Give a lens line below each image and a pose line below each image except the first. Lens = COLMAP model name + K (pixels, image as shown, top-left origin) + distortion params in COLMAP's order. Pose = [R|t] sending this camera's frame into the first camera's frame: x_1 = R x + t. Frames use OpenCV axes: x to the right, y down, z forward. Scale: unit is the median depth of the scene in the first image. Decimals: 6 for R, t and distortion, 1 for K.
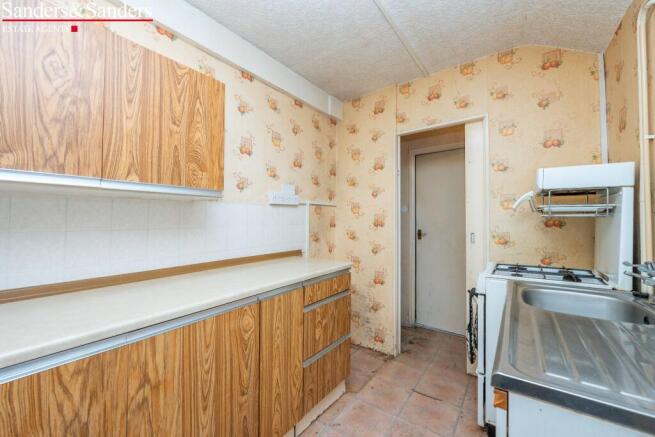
lens RADIAL K [[261.5, 0, 325.7], [0, 261.5, 220.1], [0, 0, 1]] dist [-0.005821, -0.000174]
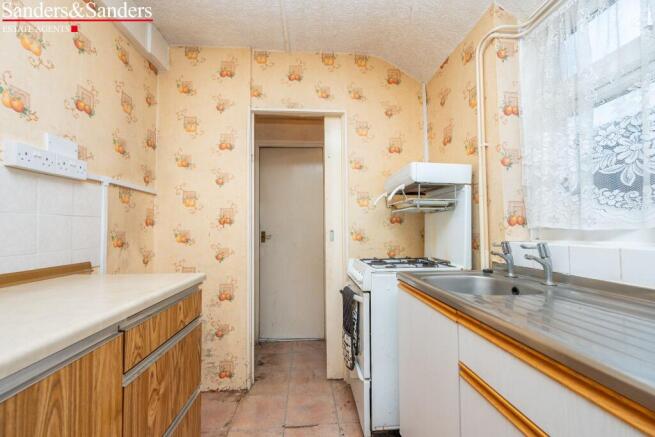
lens RADIAL K [[261.5, 0, 328.1], [0, 261.5, 226.8], [0, 0, 1]] dist [-0.005821, -0.000174]
pose [[0.761892, 0.010421, 0.647620, -0.069607], [-0.001904, 0.999902, -0.013849, 0.046668], [-0.647701, 0.009318, 0.761837, 0.258809]]
